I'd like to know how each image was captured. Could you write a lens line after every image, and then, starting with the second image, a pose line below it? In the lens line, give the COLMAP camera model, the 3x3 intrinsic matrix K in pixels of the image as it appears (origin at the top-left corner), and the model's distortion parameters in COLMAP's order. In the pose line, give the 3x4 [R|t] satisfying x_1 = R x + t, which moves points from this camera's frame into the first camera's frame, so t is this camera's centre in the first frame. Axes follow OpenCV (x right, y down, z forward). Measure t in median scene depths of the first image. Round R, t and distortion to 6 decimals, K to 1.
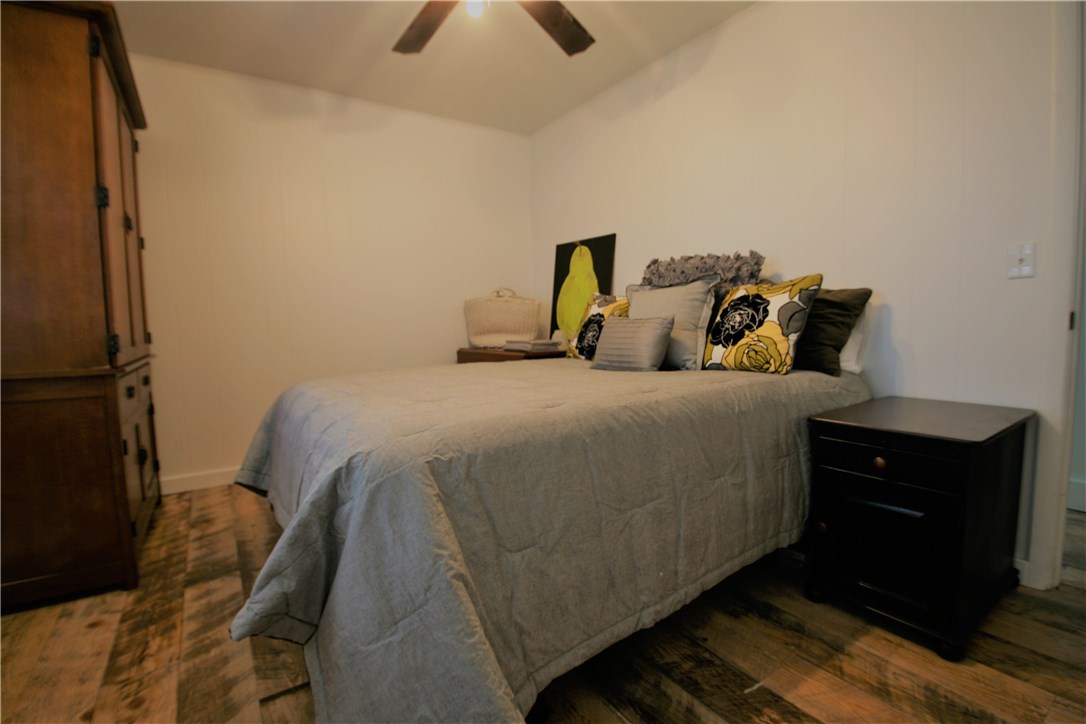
lens RADIAL K [[503.9, 0, 540.5], [0, 503.9, 363.4], [0, 0, 1]] dist [-0.010071, -0.000138]
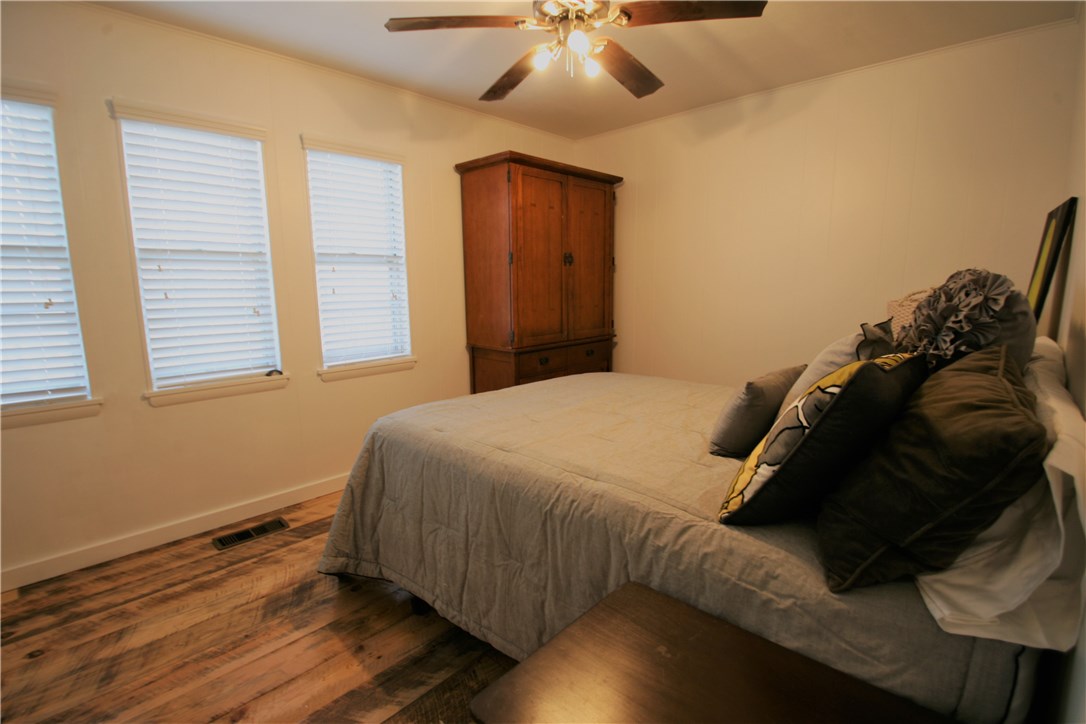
lens RADIAL K [[503.9, 0, 539.8], [0, 503.9, 365.7], [0, 0, 1]] dist [-0.010071, -0.000138]
pose [[0.201920, 0.175431, -0.963562, 1.290604], [-0.064784, 0.984065, 0.165588, -0.318525], [0.977257, 0.028987, 0.210067, 0.871833]]
